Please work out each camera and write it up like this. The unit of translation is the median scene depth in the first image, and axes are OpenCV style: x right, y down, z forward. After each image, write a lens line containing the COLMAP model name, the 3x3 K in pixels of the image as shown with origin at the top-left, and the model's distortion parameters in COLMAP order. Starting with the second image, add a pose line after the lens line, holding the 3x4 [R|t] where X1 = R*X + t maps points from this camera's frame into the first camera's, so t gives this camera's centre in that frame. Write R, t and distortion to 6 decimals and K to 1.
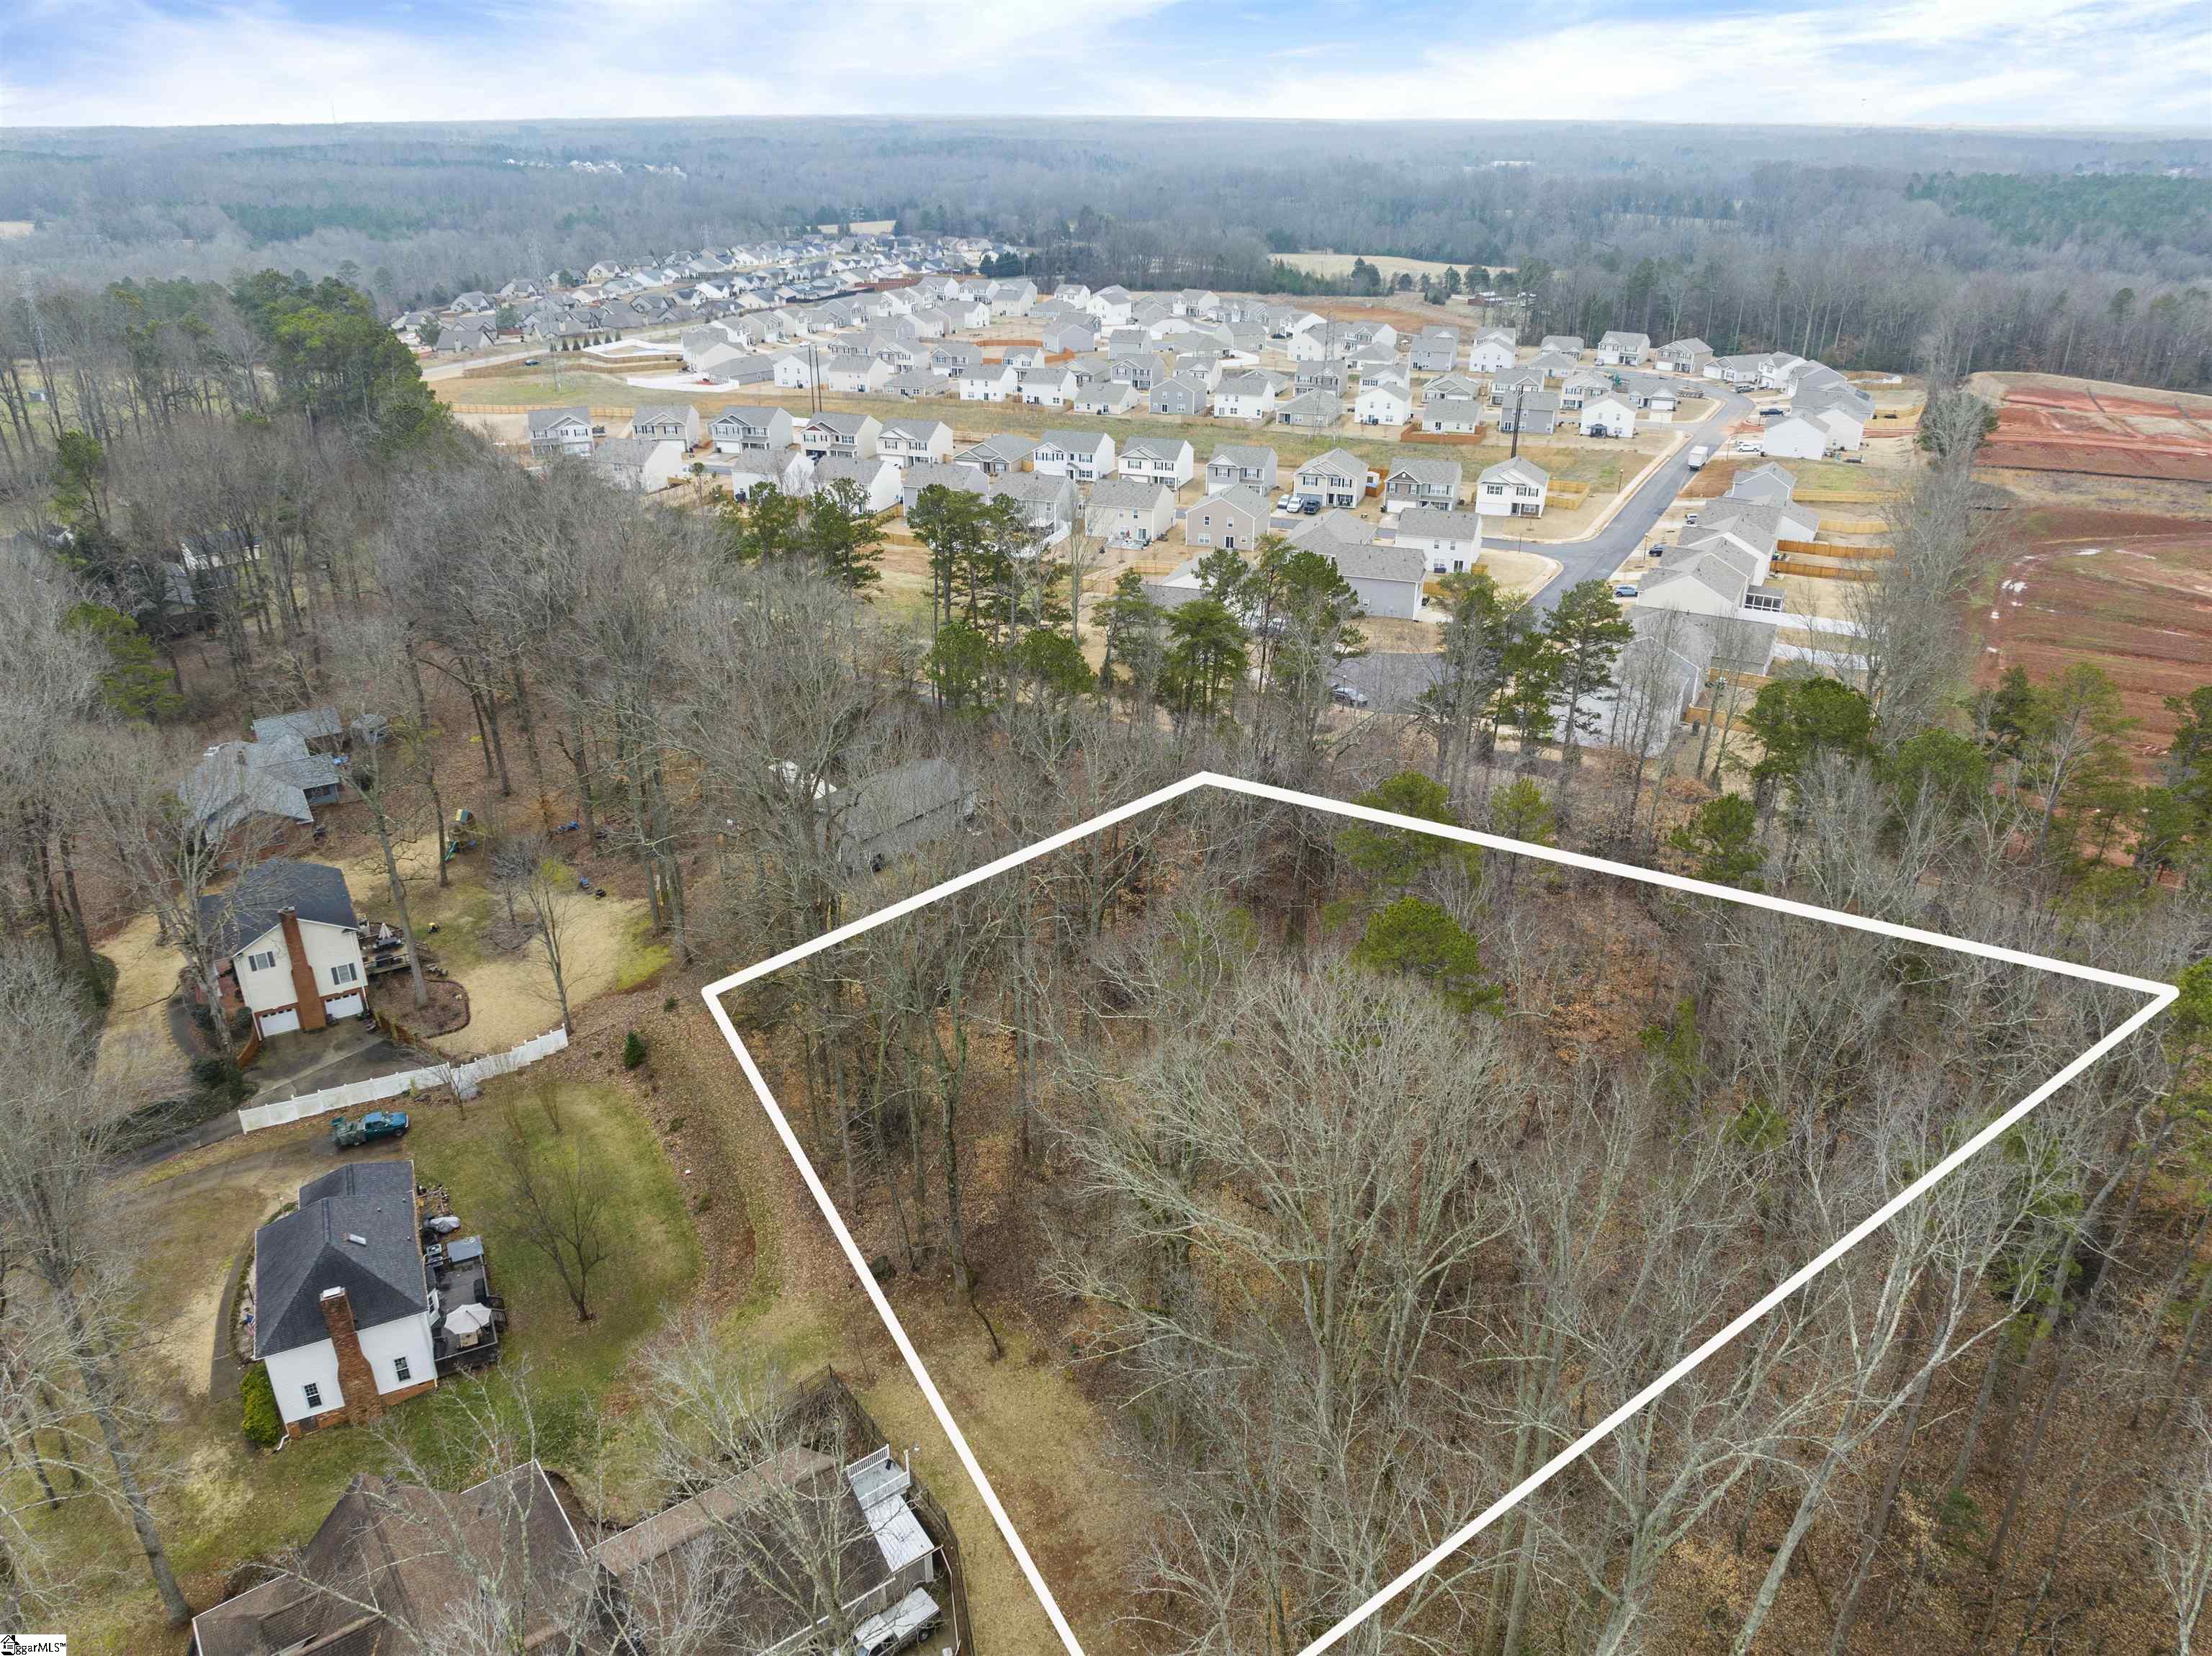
lens RADIAL K [[1541.7, 0, 1110.5], [0, 1541.7, 824.0], [0, 0, 1]] dist [-0.044162, 0.014272]
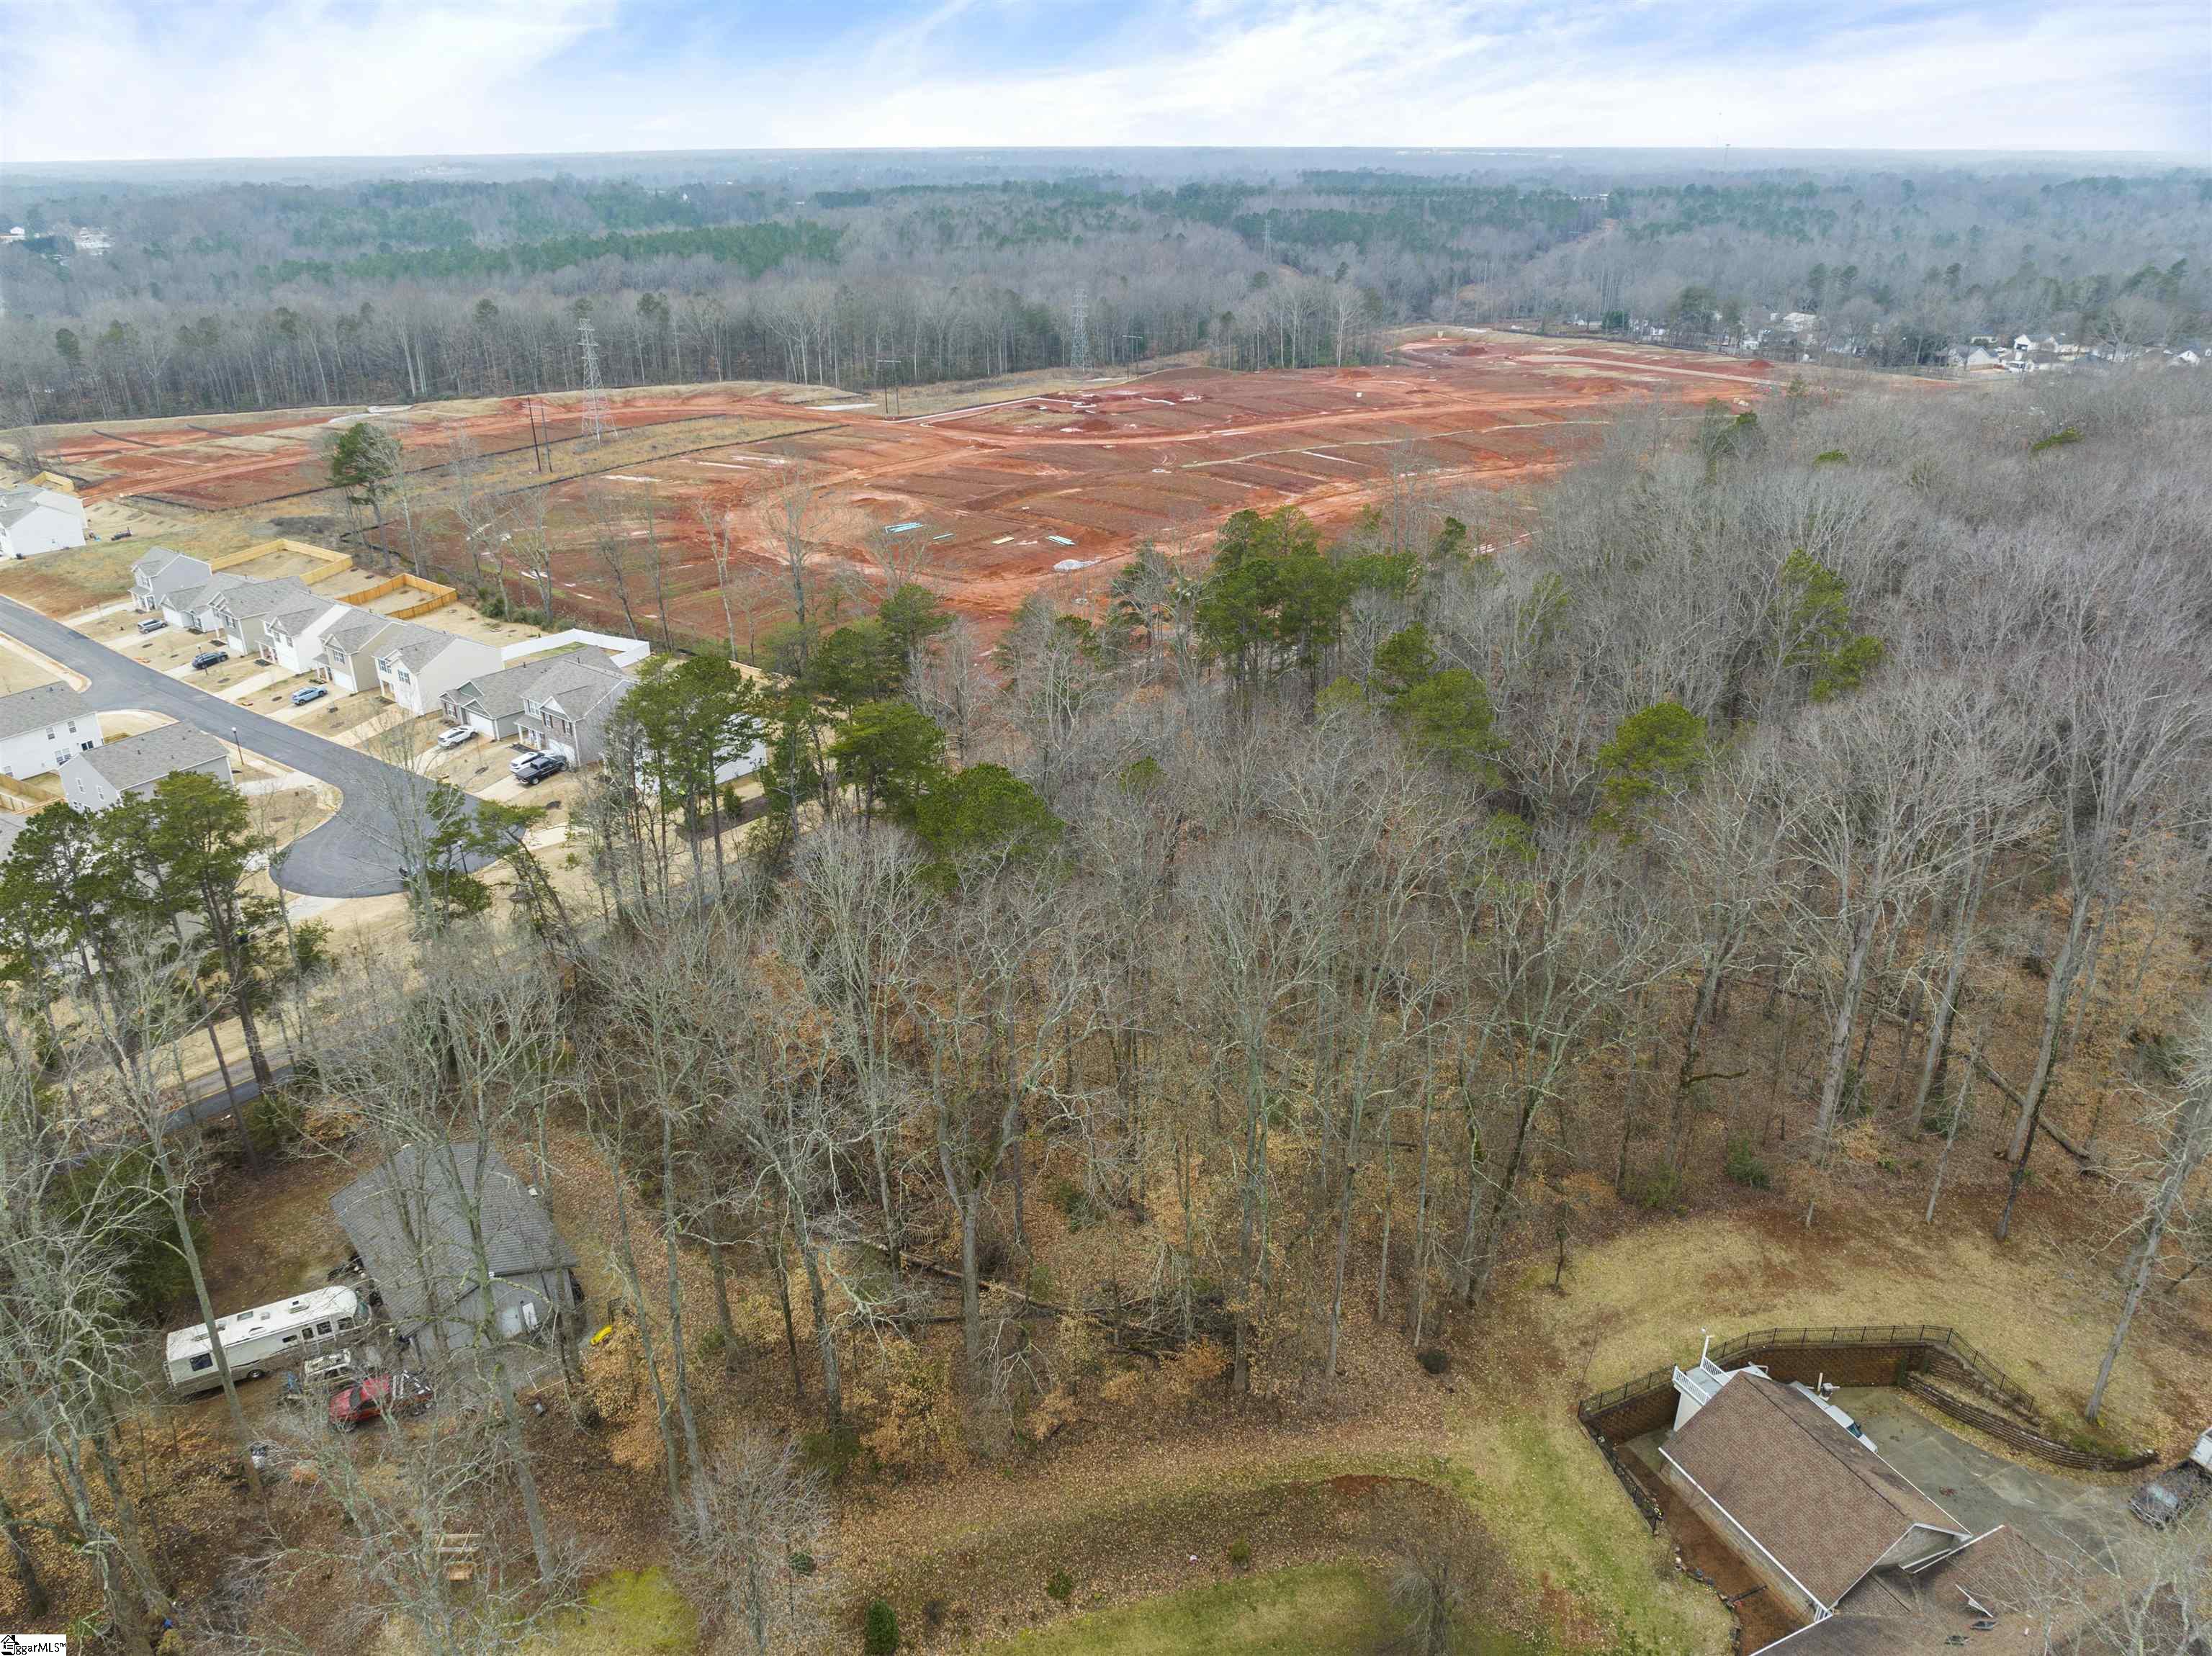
lens RADIAL K [[1541.7, 0, 1108.9], [0, 1541.7, 817.6], [0, 0, 1]] dist [-0.044162, 0.014272]
pose [[0.210607, -0.394528, 0.894423, -0.217029], [0.416165, 0.864079, 0.283150, -0.084724], [-0.884563, 0.312594, 0.346169, 0.177376]]
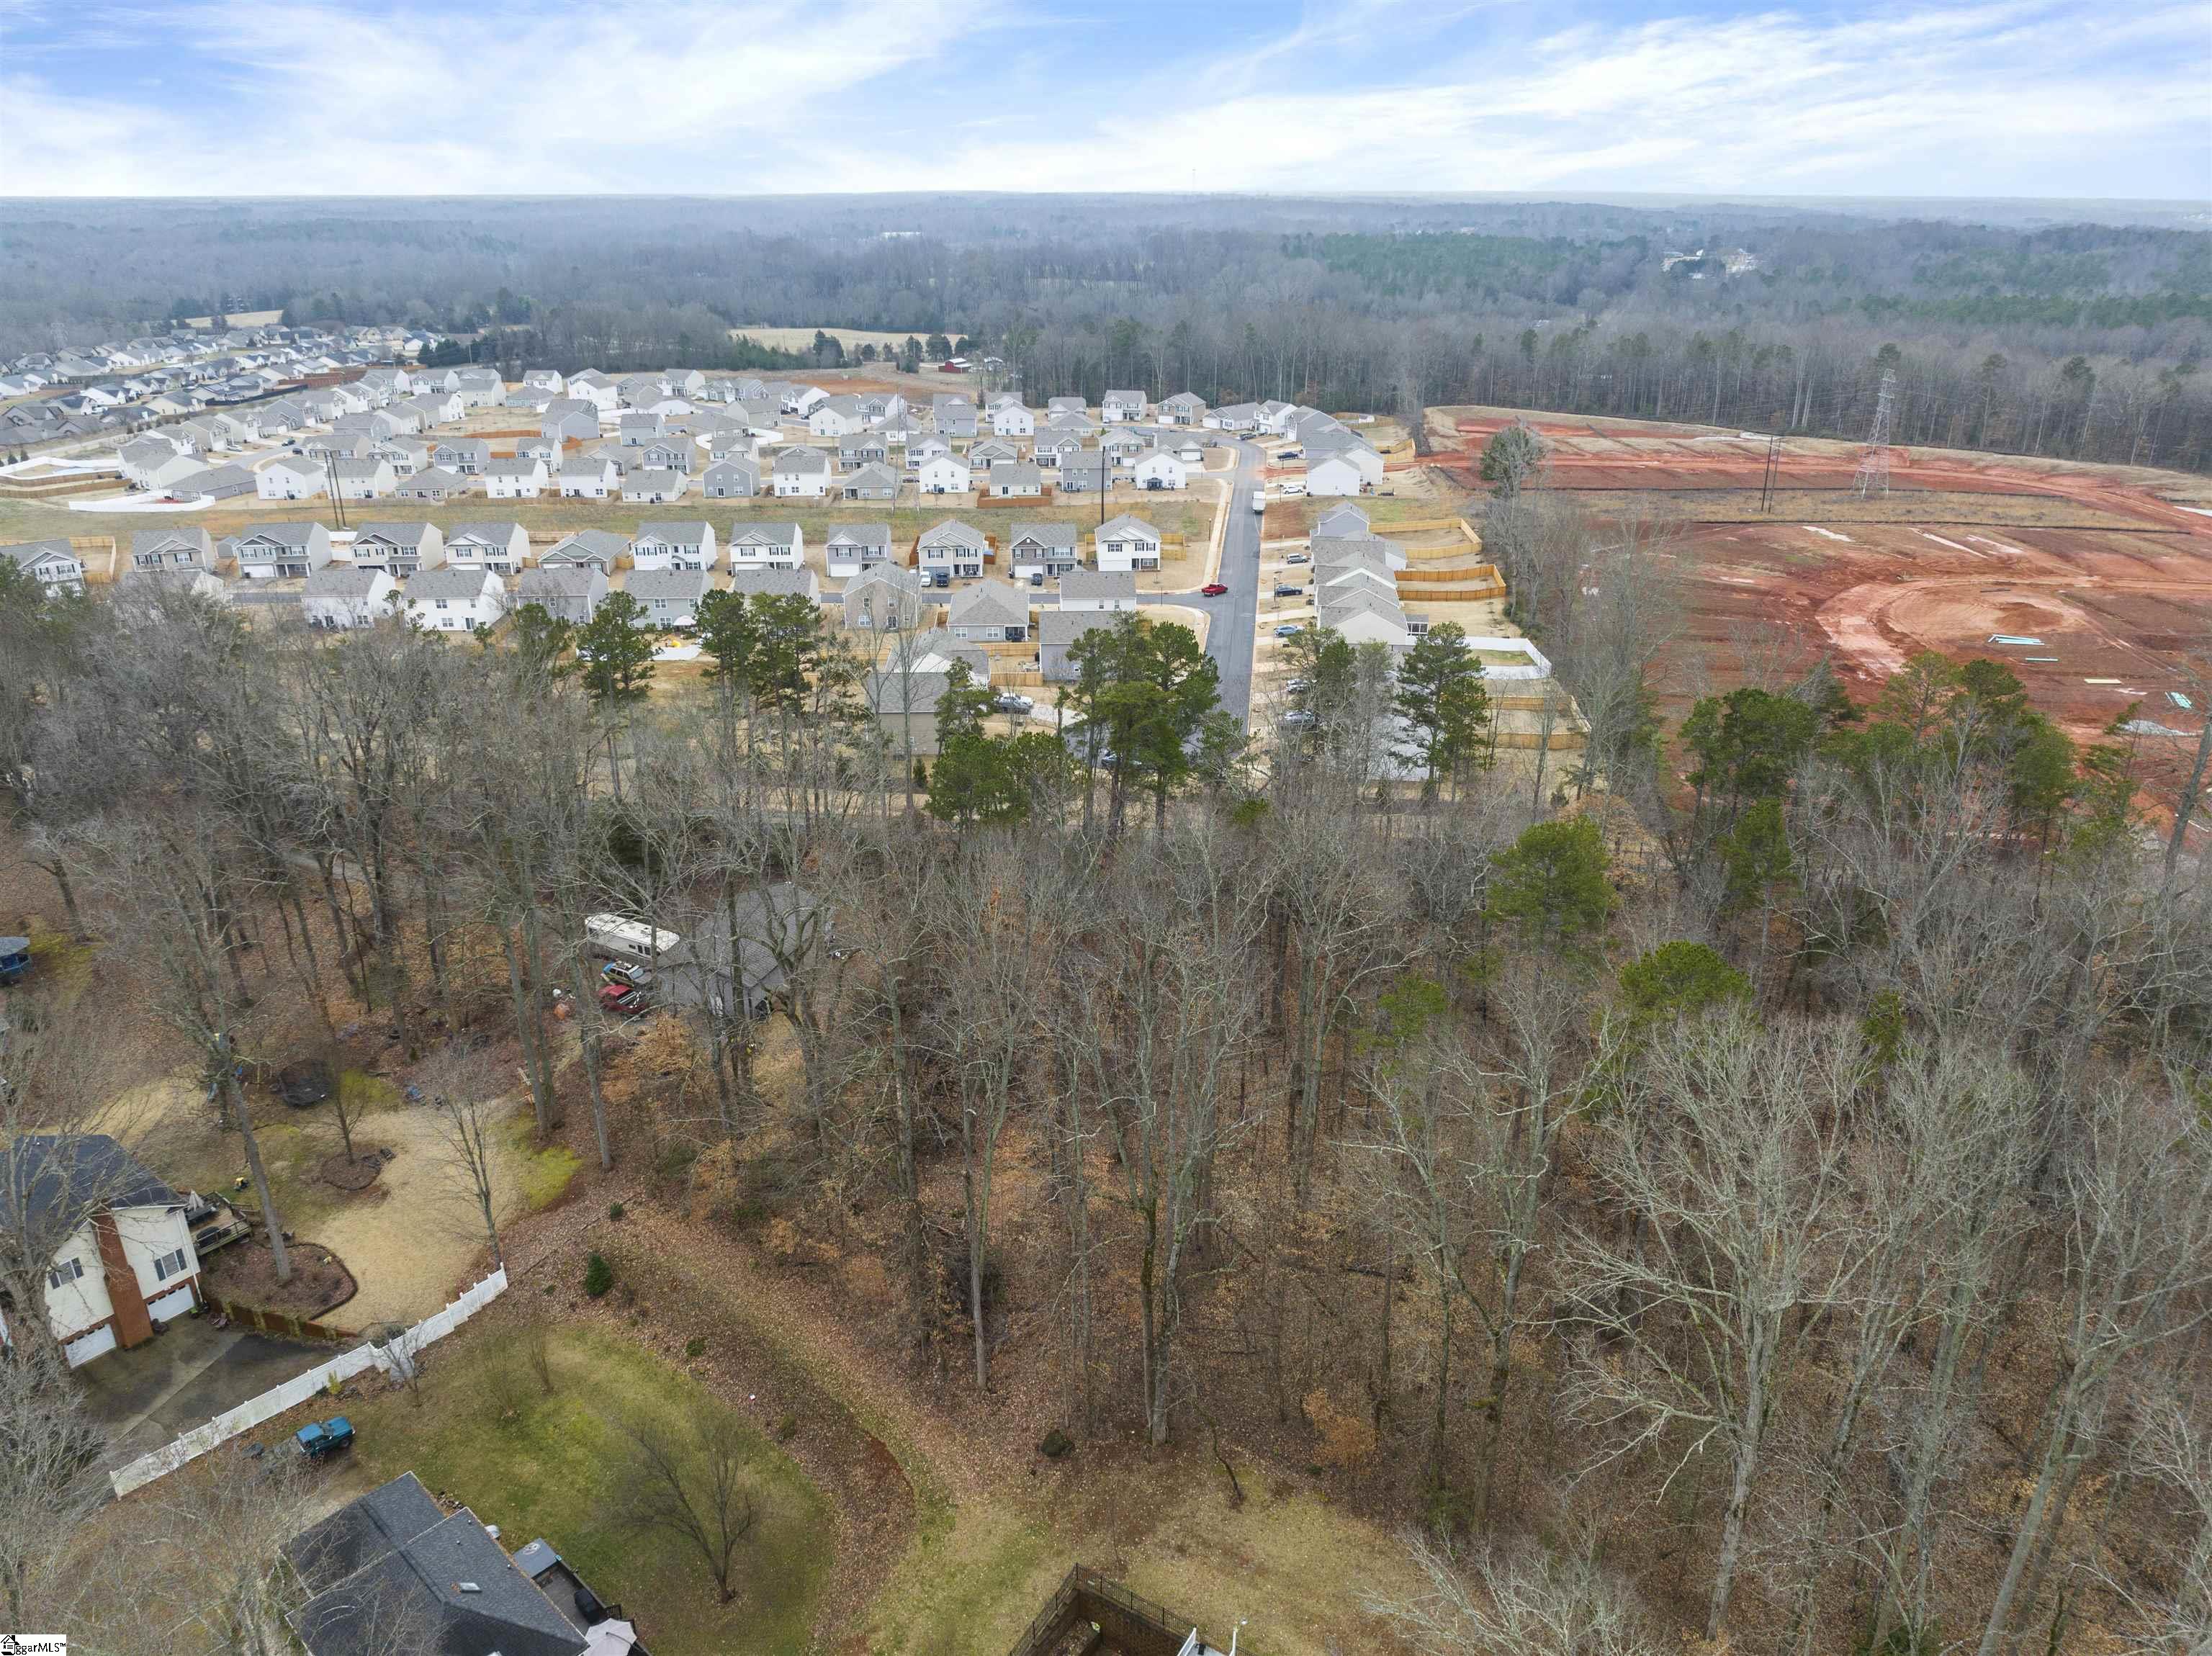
lens RADIAL K [[1541.7, 0, 1108.0], [0, 1541.7, 852.2], [0, 0, 1]] dist [-0.044162, 0.014272]
pose [[0.931616, -0.144204, 0.333613, -0.088888], [0.152648, 0.988280, 0.000914, -0.012353], [-0.329835, 0.050073, 0.942710, 0.028762]]
